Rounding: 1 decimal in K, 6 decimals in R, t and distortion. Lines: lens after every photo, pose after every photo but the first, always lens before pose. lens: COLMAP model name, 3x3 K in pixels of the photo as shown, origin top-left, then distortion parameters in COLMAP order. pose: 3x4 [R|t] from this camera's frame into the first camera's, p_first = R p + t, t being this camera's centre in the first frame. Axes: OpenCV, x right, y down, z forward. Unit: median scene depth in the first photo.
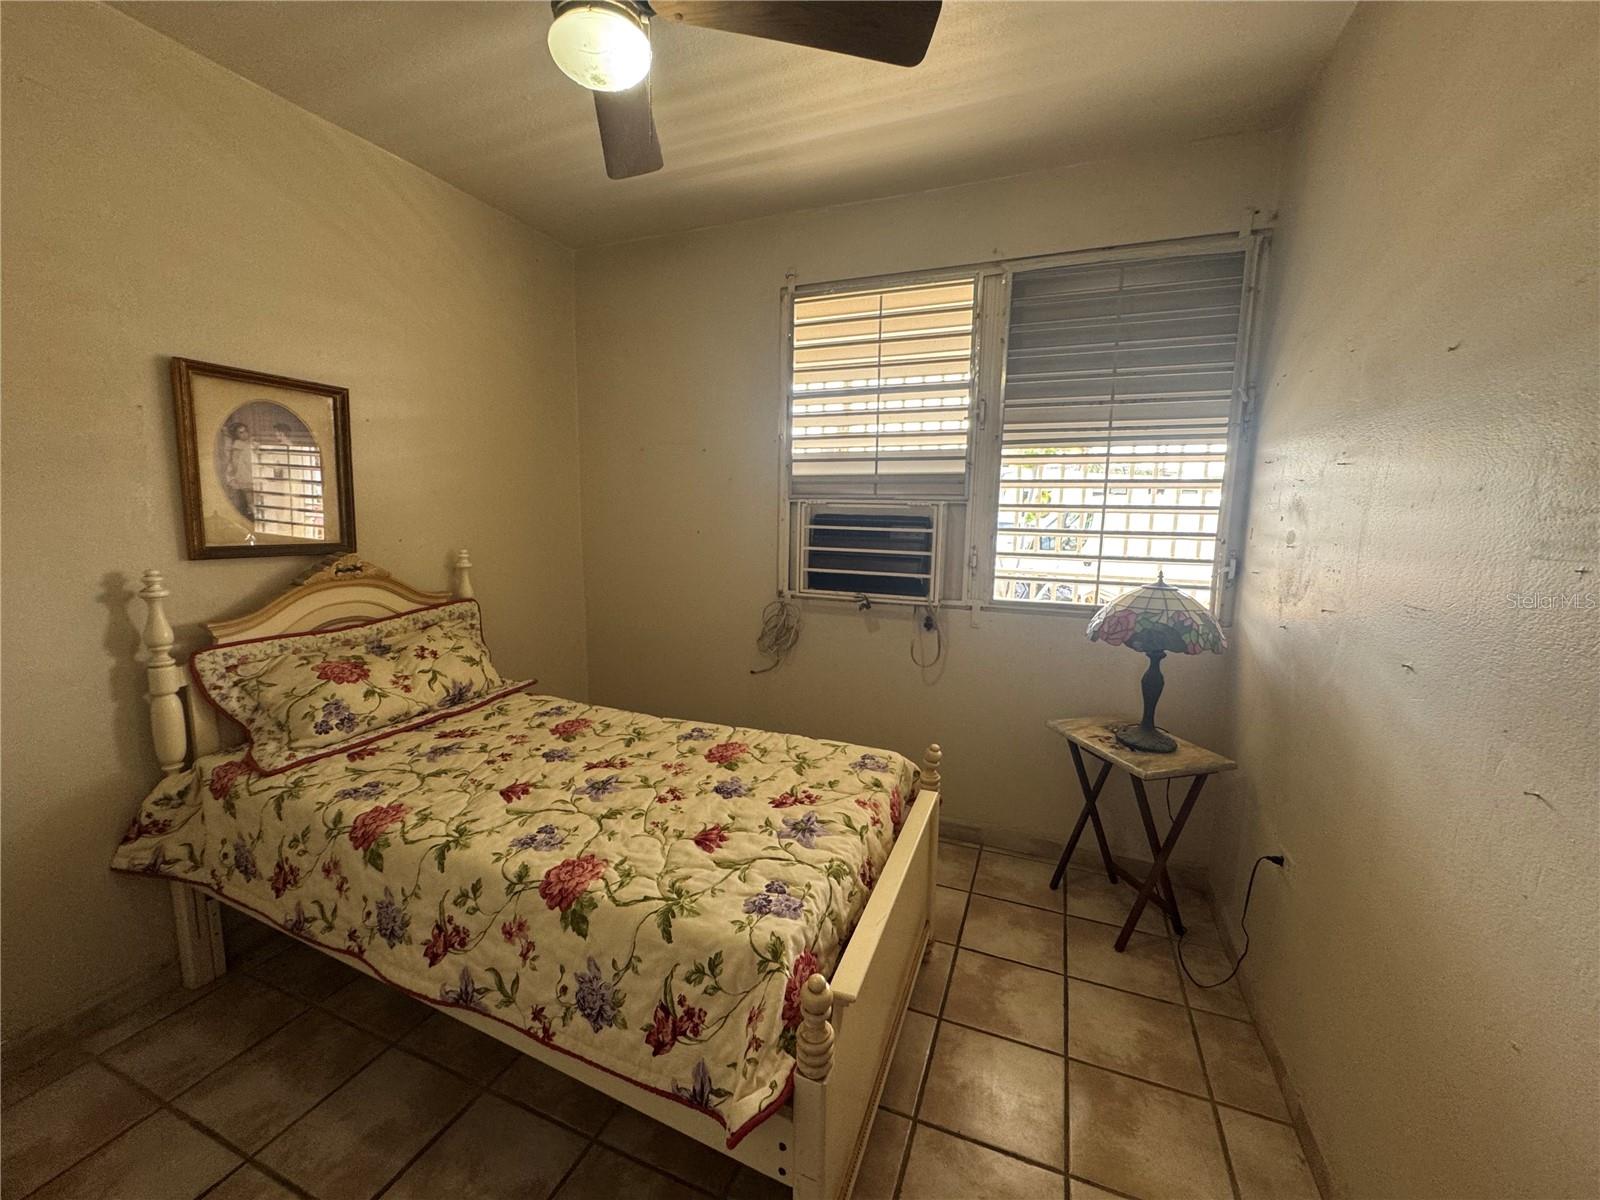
lens RADIAL K [[641.5, 0, 792.5], [0, 641.5, 602.0], [0, 0, 1]] dist [-0.001703, -0.001057]
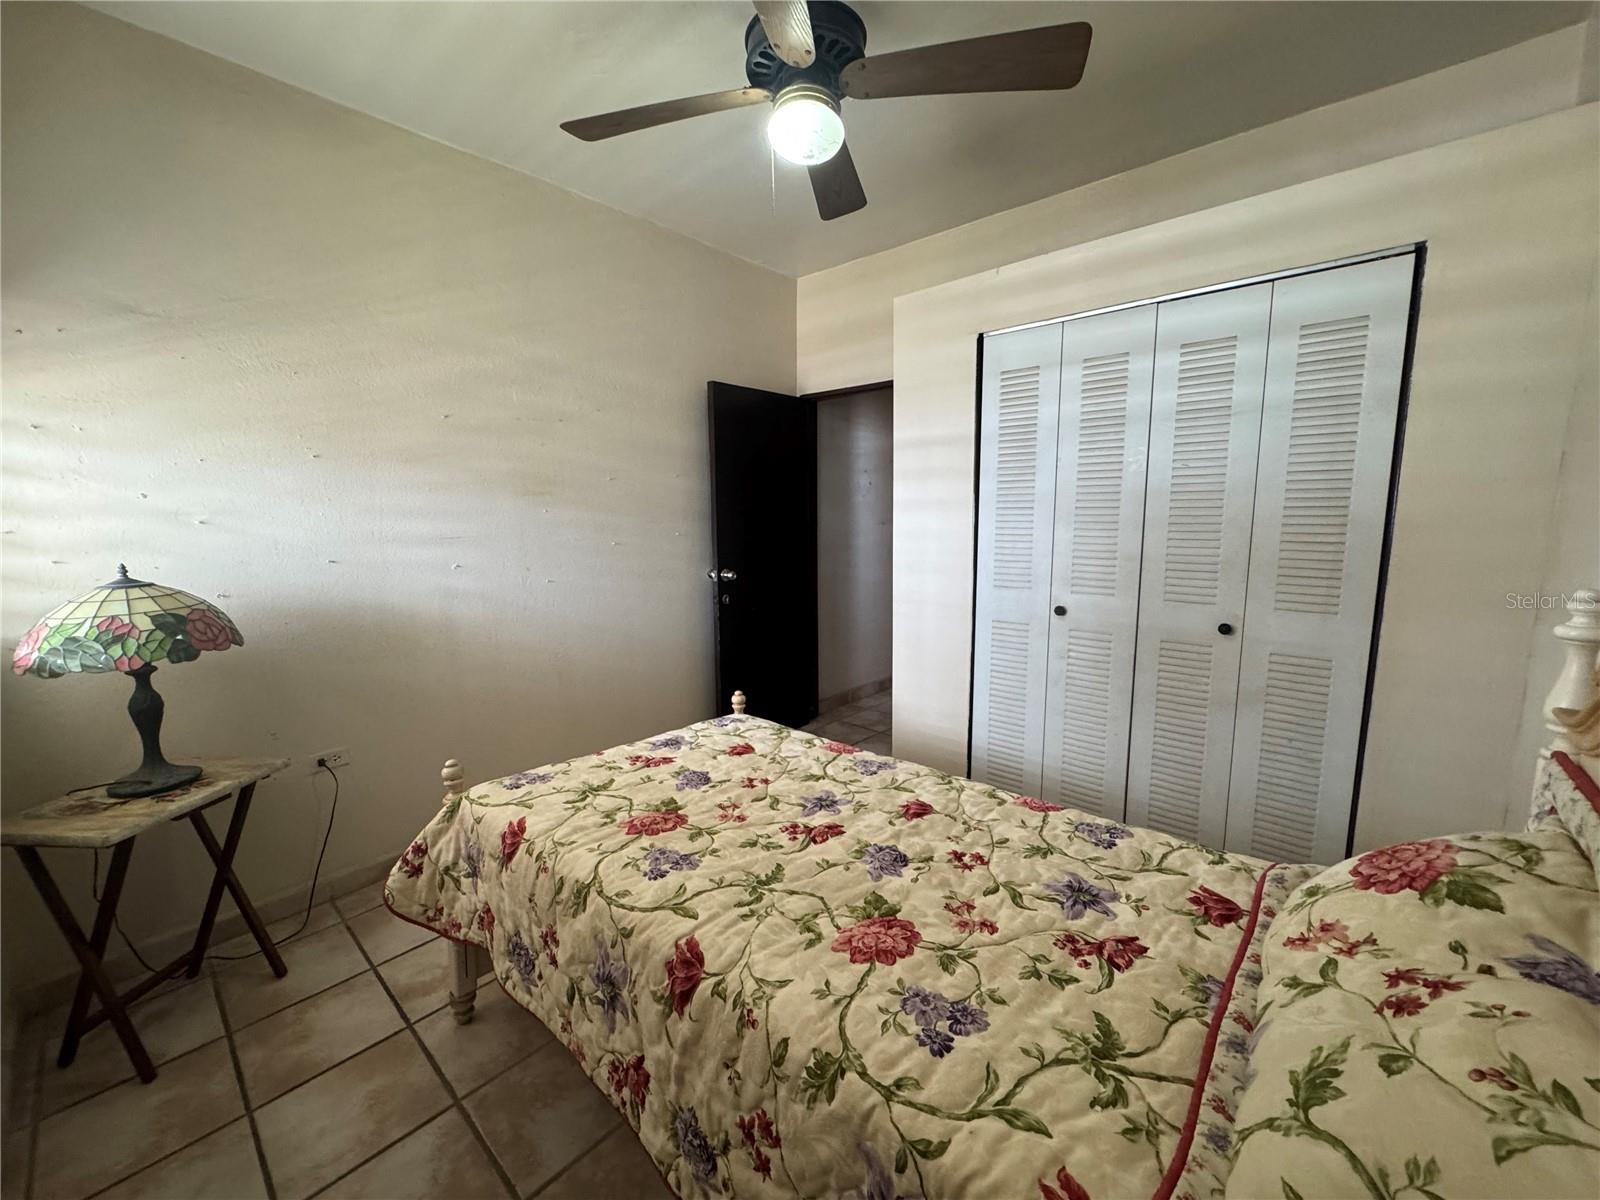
lens RADIAL K [[641.5, 0, 799.4], [0, 641.5, 596.8], [0, 0, 1]] dist [-0.001703, -0.001057]
pose [[-0.943080, -0.050959, 0.328639, -0.505213], [0.042048, 0.961990, 0.269829, -0.206345], [-0.329897, 0.268289, -0.905091, 1.612886]]
